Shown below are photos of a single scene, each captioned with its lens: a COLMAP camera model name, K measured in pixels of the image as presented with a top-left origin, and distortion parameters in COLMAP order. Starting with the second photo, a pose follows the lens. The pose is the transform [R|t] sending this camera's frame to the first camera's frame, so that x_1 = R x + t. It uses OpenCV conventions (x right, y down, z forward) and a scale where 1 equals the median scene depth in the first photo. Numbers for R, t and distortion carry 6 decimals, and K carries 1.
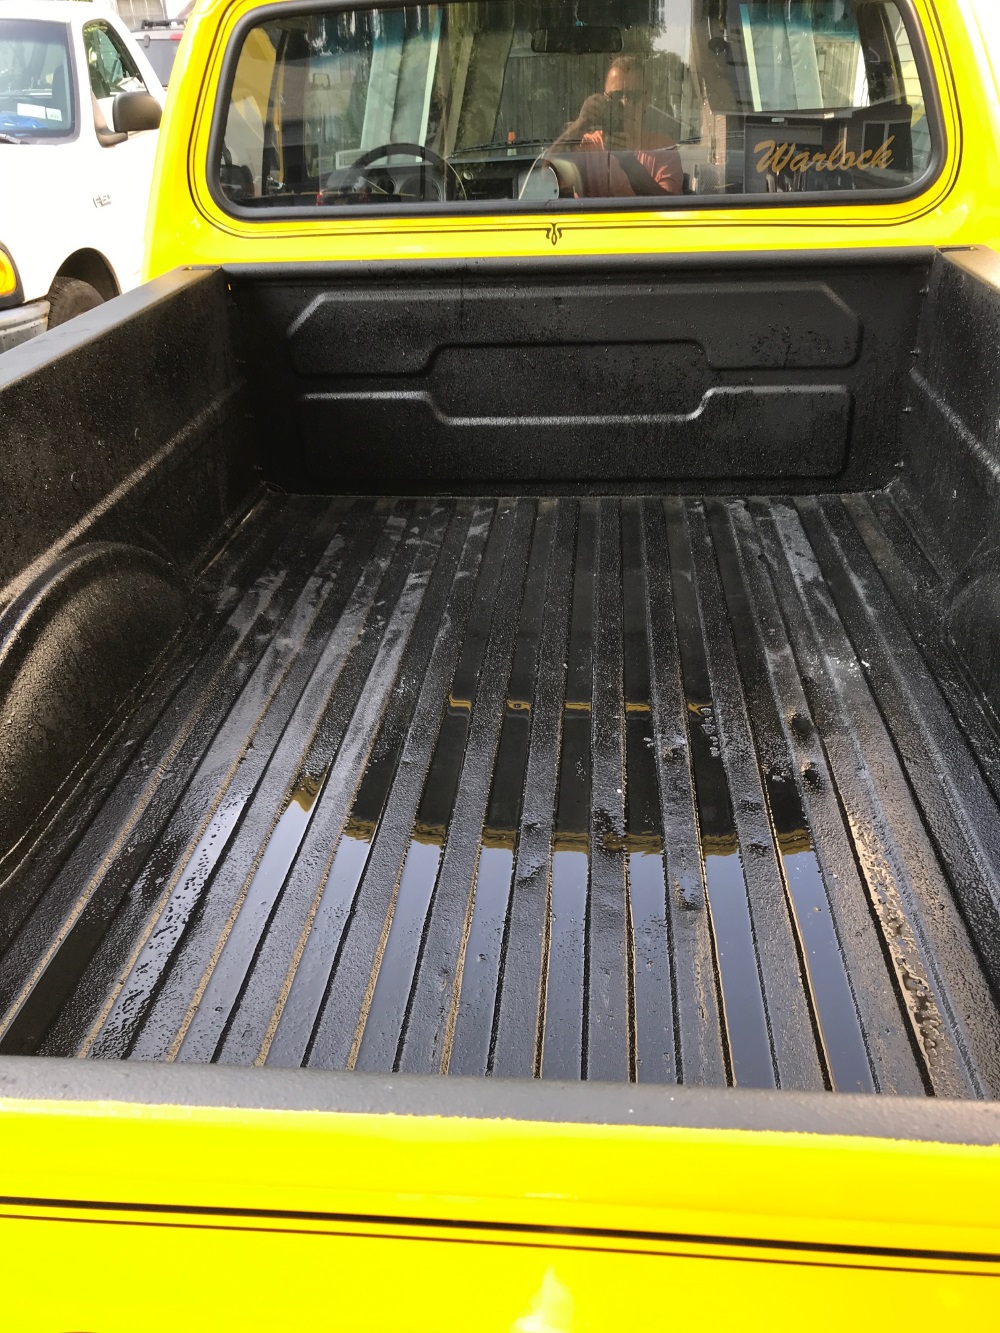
lens RADIAL K [[1090.9, 0, 500.0], [0, 1090.9, 666.5], [0, 0, 1]] dist [0.013755, 0.003558]
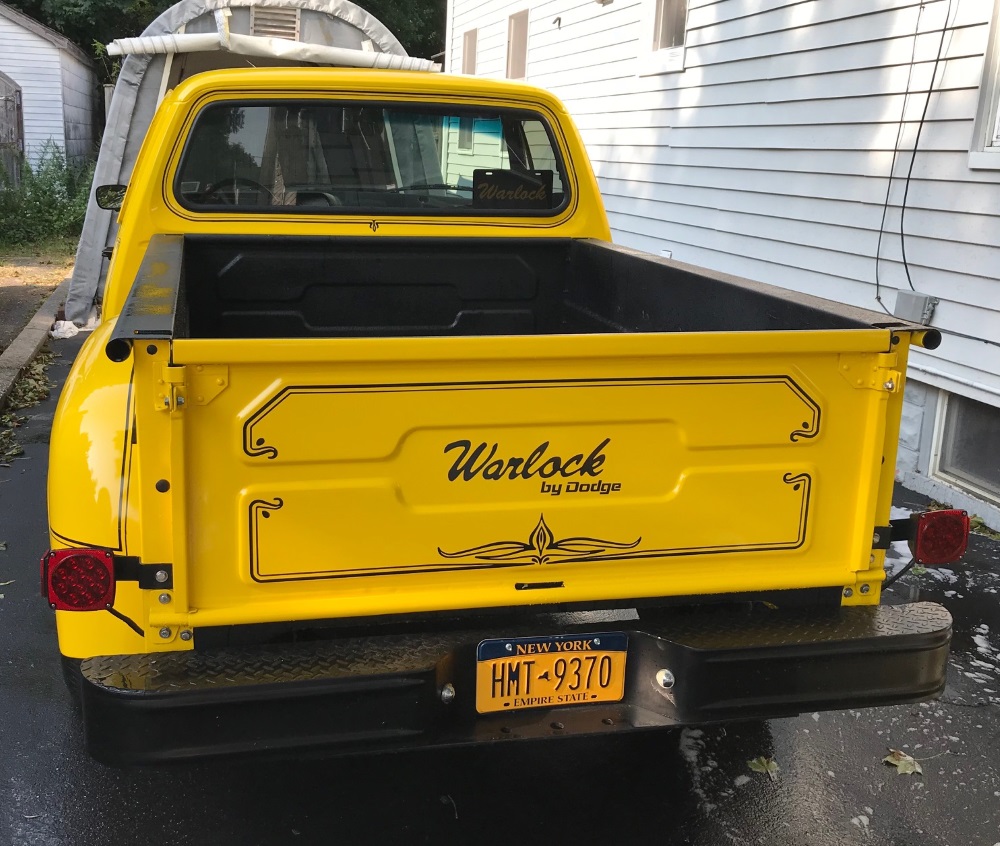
lens RADIAL K [[1101.2, 0, 426.9], [0, 1101.2, 398.7], [0, 0, 1]] dist [0.119307, -0.326849]
pose [[0.955894, -0.008930, 0.293575, -0.385543], [0.089227, 0.961127, -0.261293, 0.344440], [-0.279829, 0.275964, 0.919532, -0.588900]]
